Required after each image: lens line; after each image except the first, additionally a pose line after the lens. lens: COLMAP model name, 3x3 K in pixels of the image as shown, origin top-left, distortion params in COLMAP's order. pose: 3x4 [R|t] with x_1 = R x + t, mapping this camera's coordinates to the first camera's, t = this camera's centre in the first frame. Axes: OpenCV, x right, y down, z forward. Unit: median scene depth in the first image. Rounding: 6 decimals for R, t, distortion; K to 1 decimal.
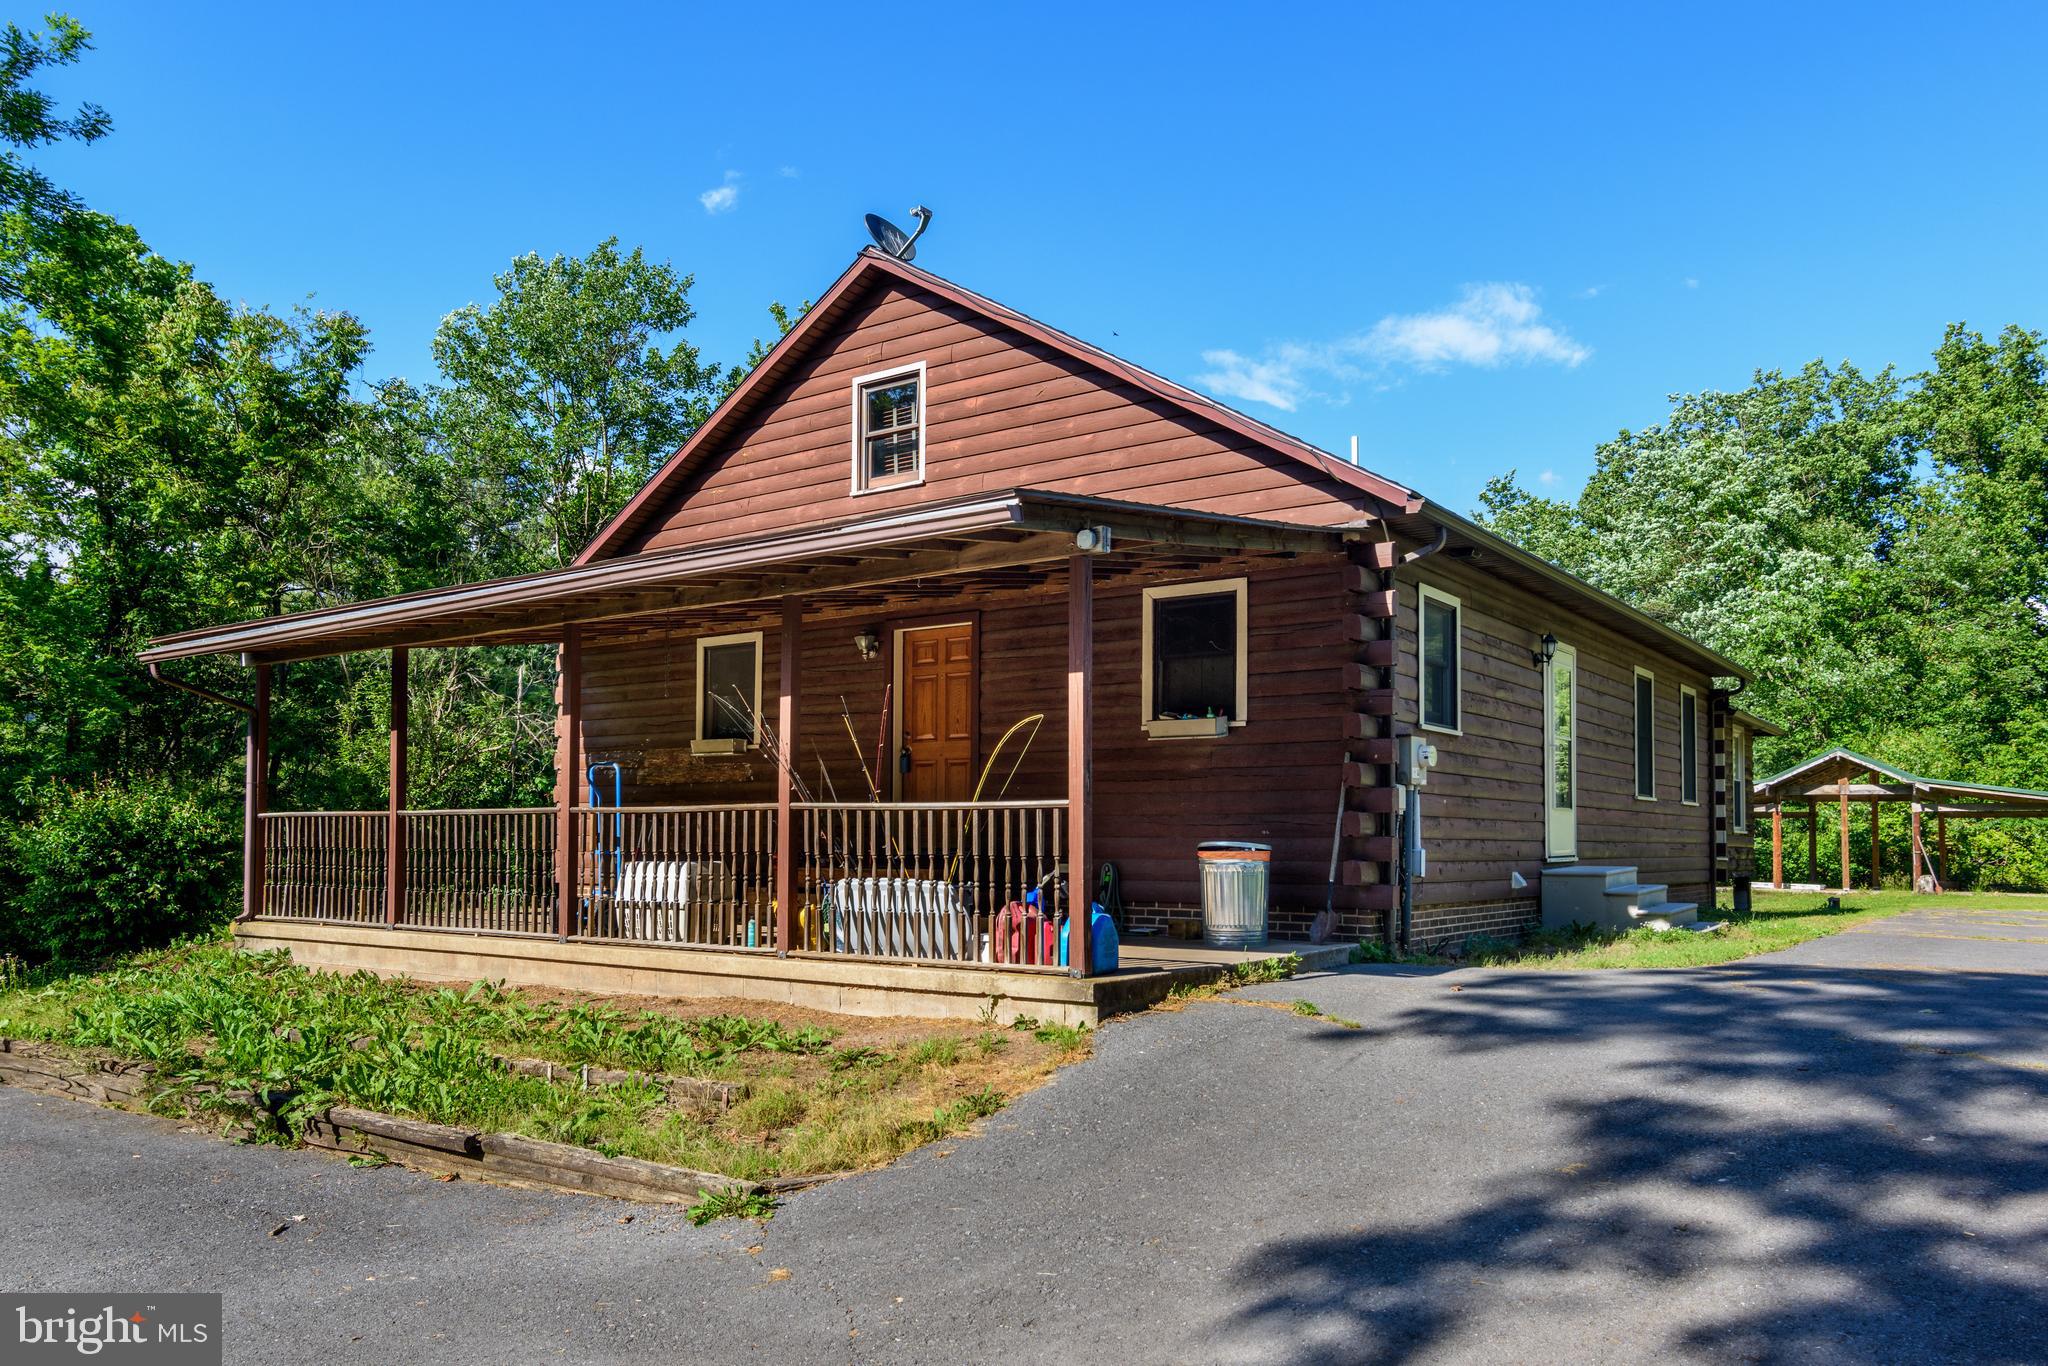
lens RADIAL K [[1421.2, 0, 1016.7], [0, 1421.2, 761.9], [0, 0, 1]] dist [-0.013786, -0.002690]
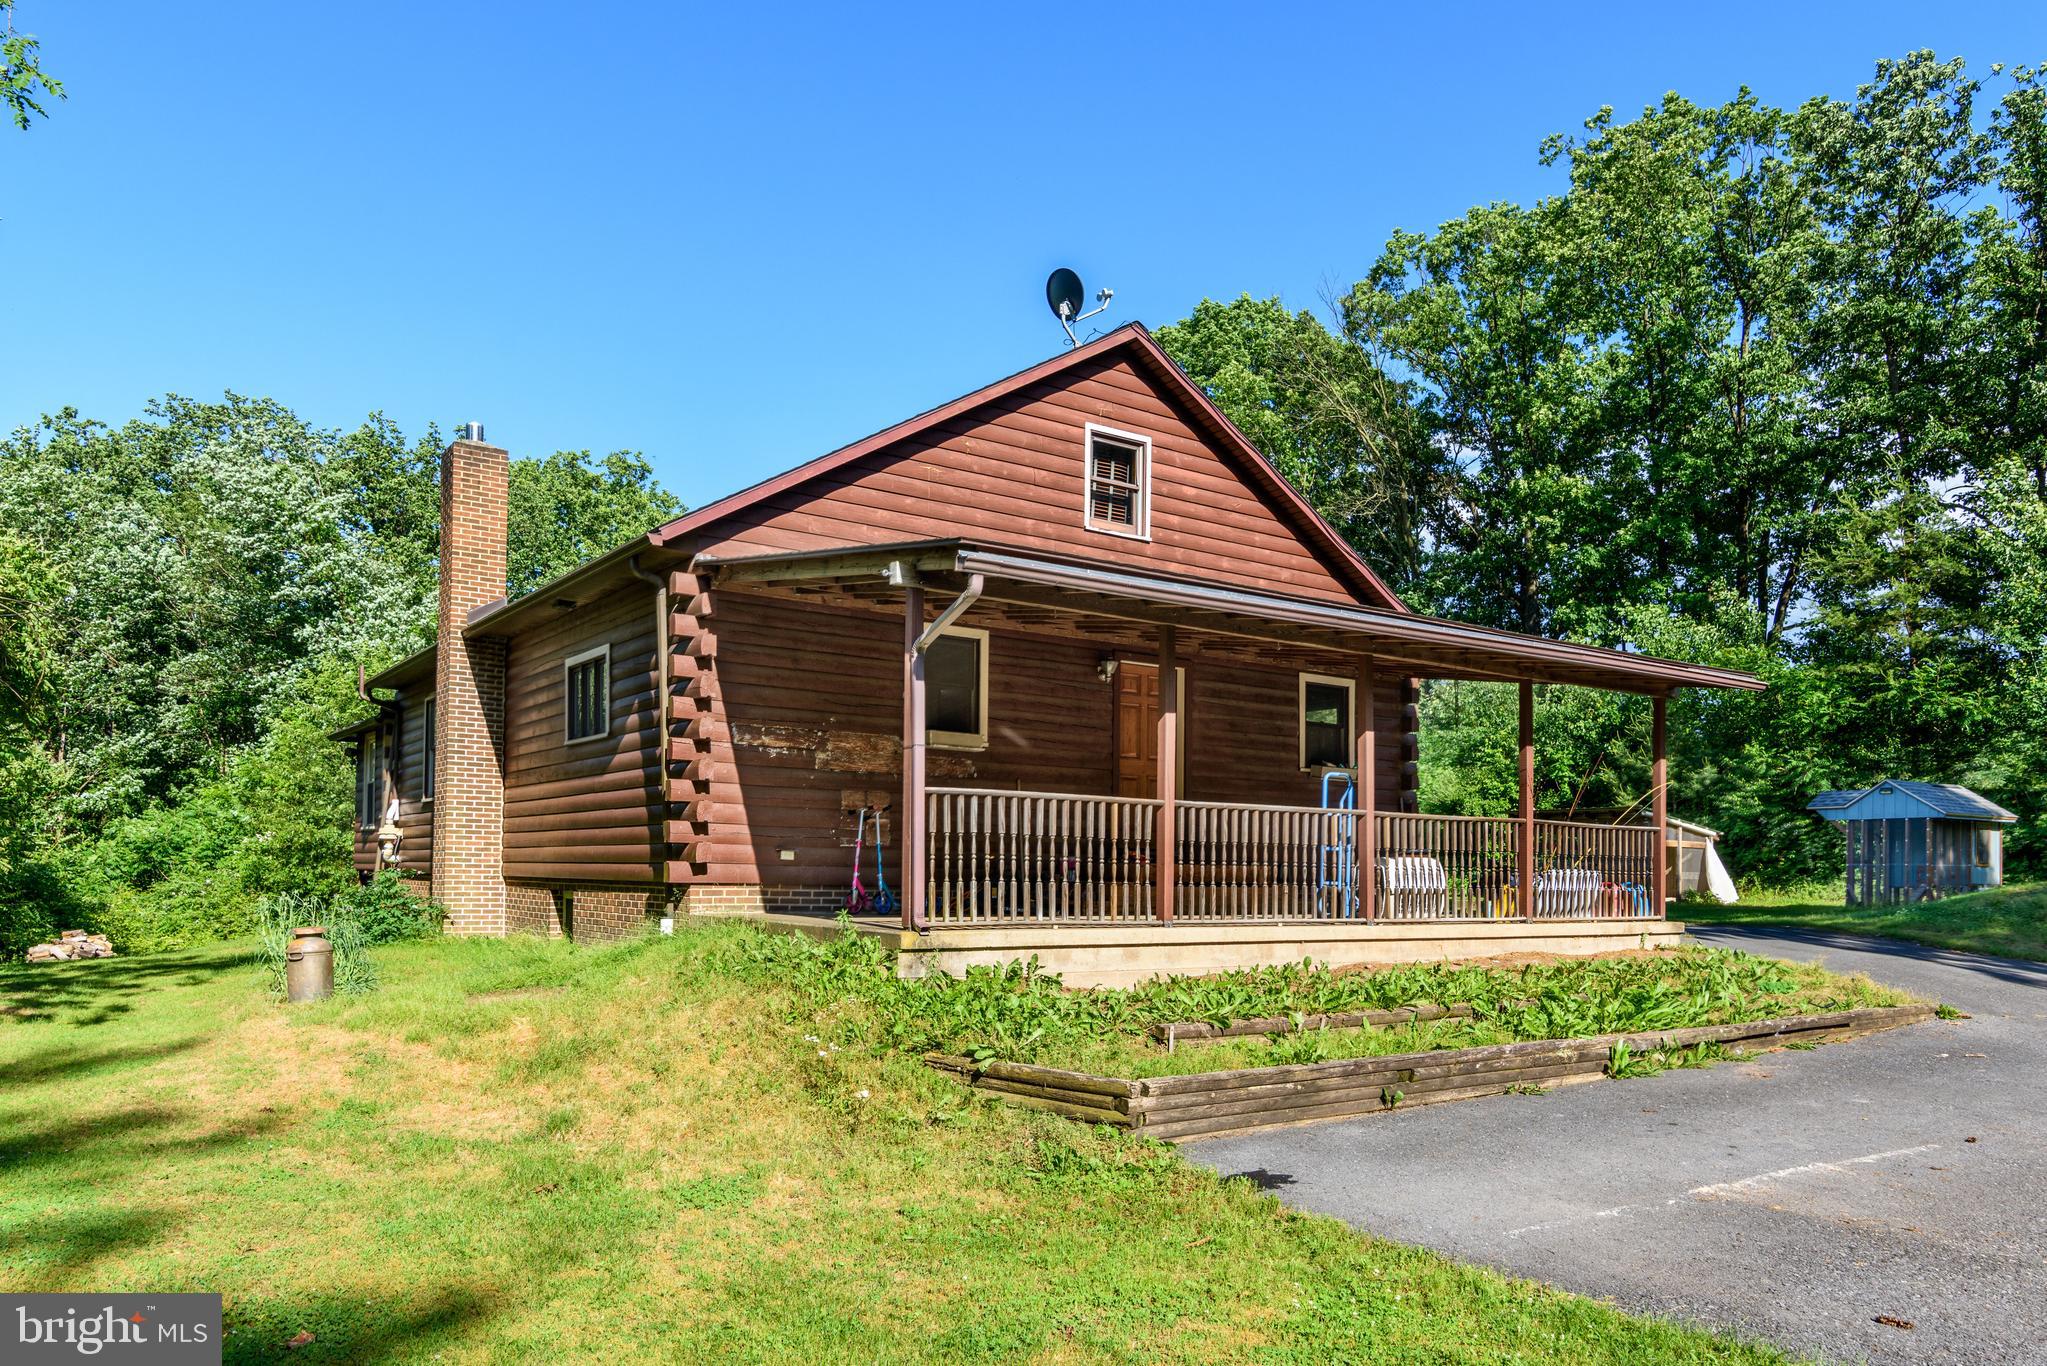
lens RADIAL K [[1355.5, 0, 1023.9], [0, 1355.5, 808.1], [0, 0, 1]] dist [-0.003785, -0.000964]
pose [[0.360612, 0.049890, 0.931381, -1.125883], [-0.063080, 0.997587, -0.029014, 0.063202], [-0.930580, -0.048289, 0.362889, 0.668942]]
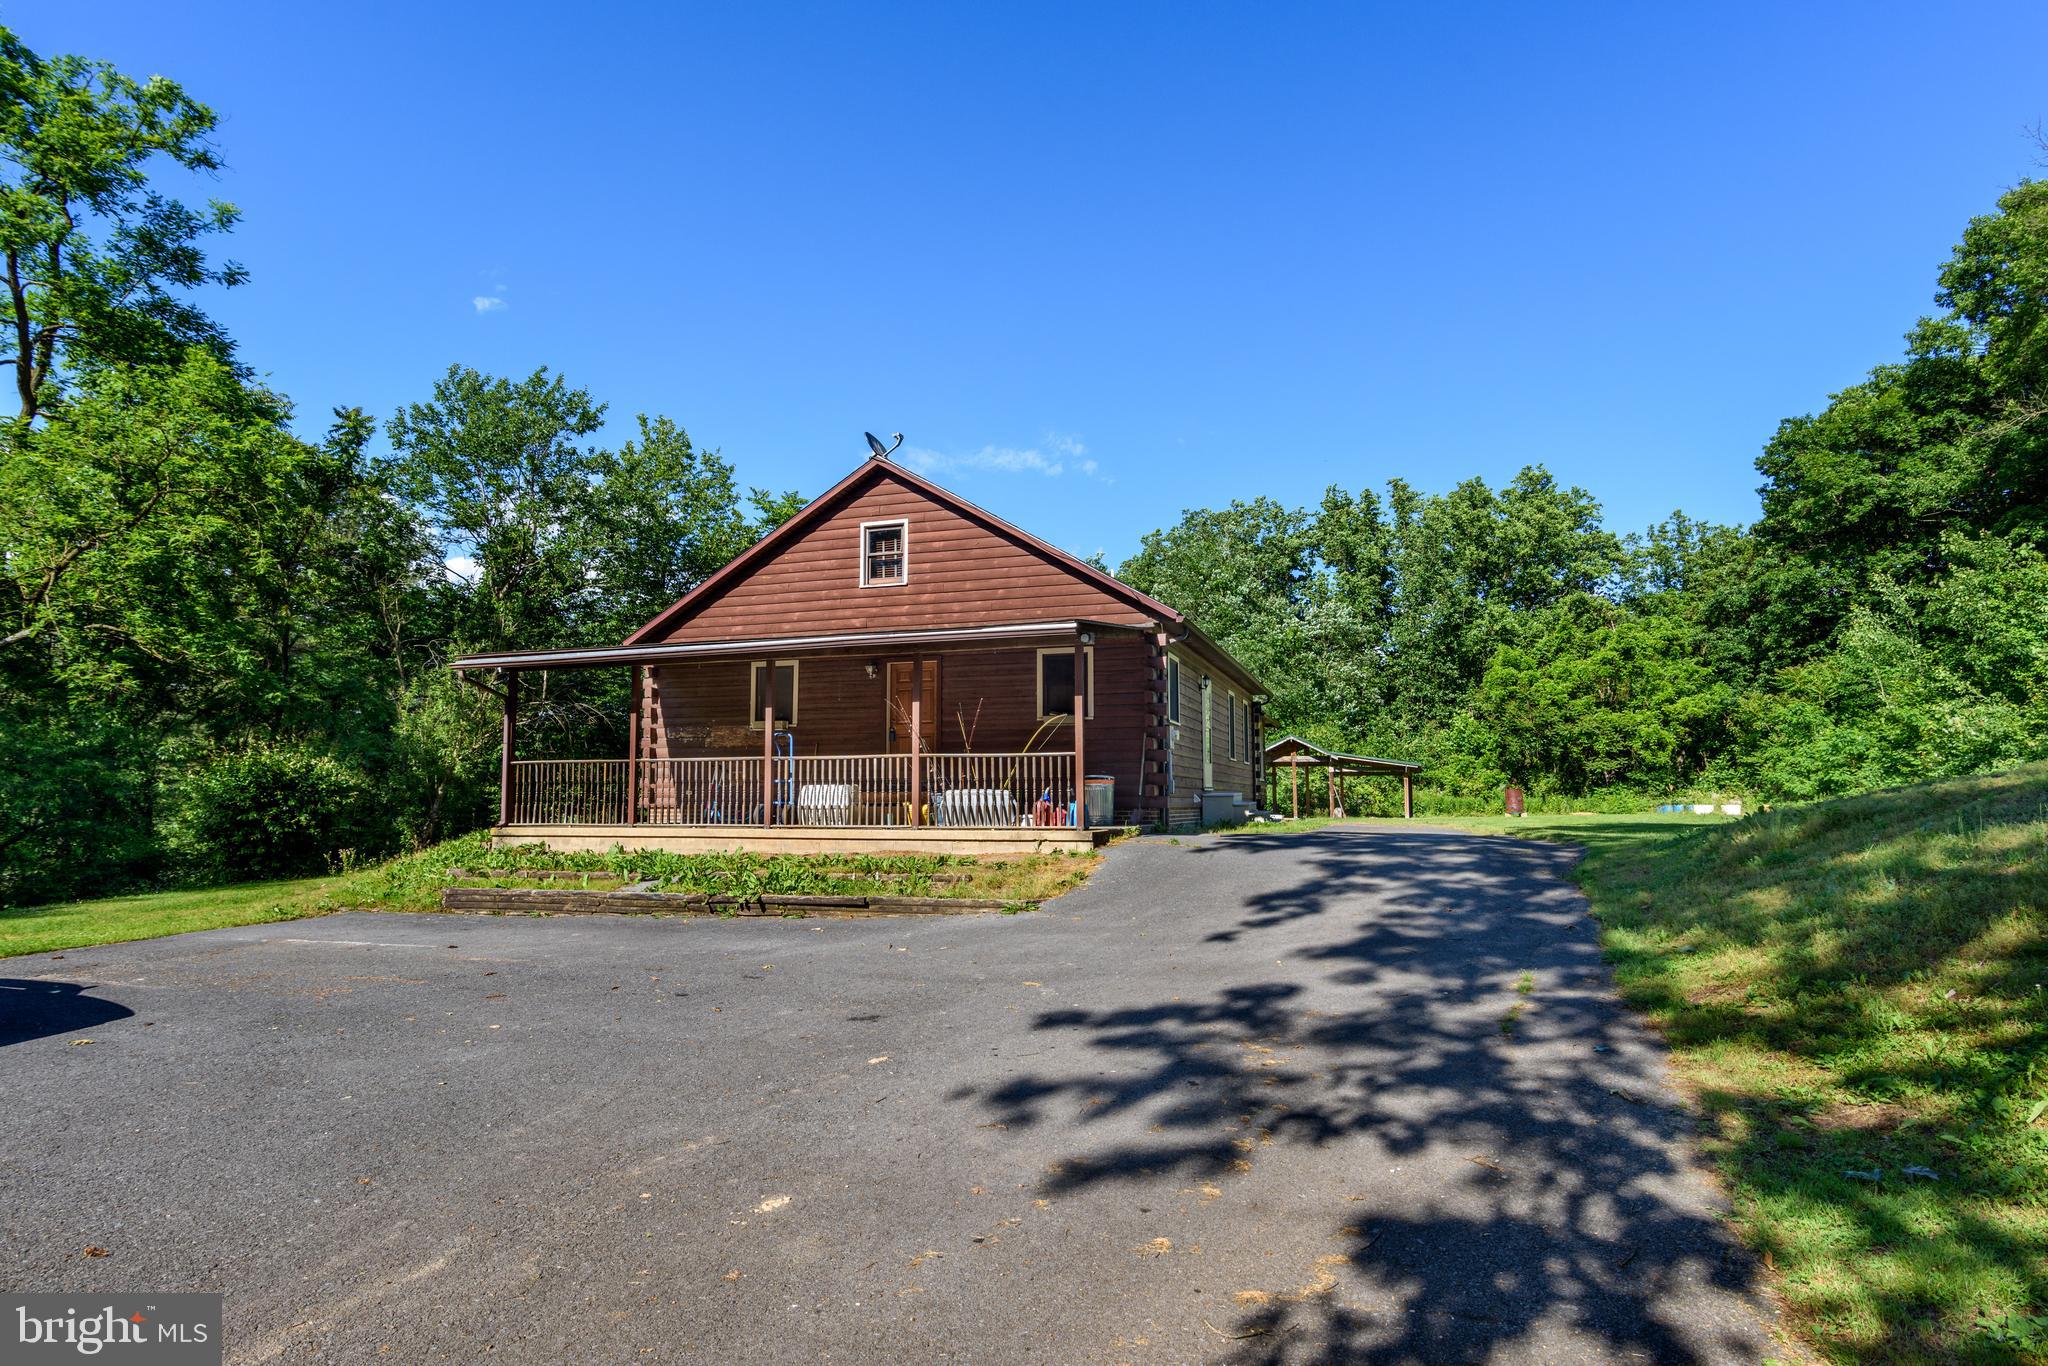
lens RADIAL K [[1044.9, 0, 1024.0], [0, 1044.9, 683.0], [0, 0, 1]] dist [0.001488, 0.000628]
pose [[0.953916, 0.026778, 0.298878, -0.319058], [-0.010515, 0.998382, -0.055889, 0.006366], [-0.299891, 0.050171, 0.952653, -0.332058]]
